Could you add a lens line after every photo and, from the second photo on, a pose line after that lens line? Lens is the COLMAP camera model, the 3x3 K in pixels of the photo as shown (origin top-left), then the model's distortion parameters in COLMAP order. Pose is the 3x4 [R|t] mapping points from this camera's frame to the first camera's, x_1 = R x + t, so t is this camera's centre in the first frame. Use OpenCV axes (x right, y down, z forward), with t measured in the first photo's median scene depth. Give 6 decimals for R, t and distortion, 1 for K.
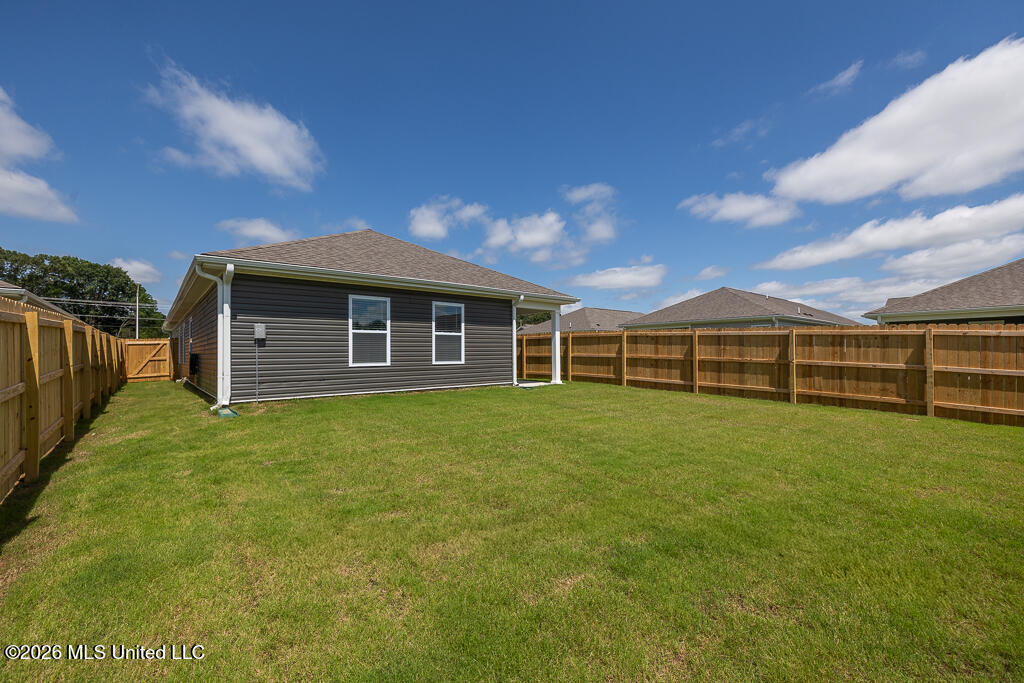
lens RADIAL K [[441.3, 0, 515.8], [0, 441.3, 346.3], [0, 0, 1]] dist [0.001878, 0.001604]
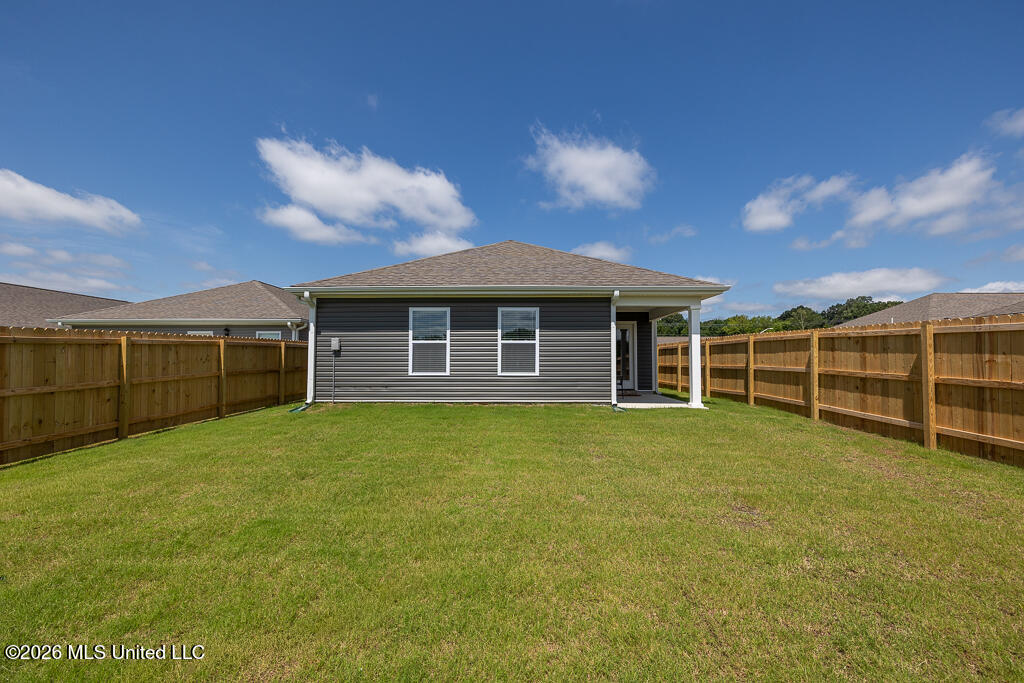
lens RADIAL K [[441.3, 0, 512.9], [0, 441.3, 342.7], [0, 0, 1]] dist [0.001878, 0.001604]
pose [[0.739950, -0.020648, -0.672344, 0.369736], [0.003548, 0.999635, -0.026794, -0.002093], [0.672652, 0.017441, 0.739753, 0.271602]]
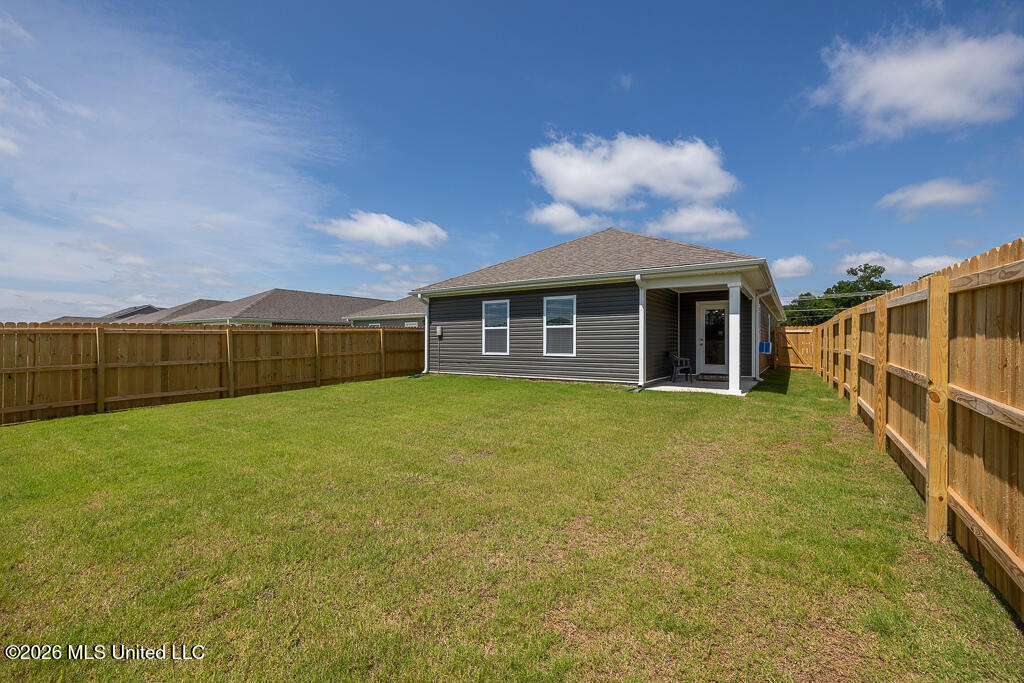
lens RADIAL K [[441.3, 0, 501.9], [0, 441.3, 343.4], [0, 0, 1]] dist [0.001878, 0.001604]
pose [[0.241939, 0.005981, -0.970273, 0.671225], [0.008600, 0.999928, 0.008309, 0.000618], [0.970253, -0.010355, 0.241870, 0.518549]]
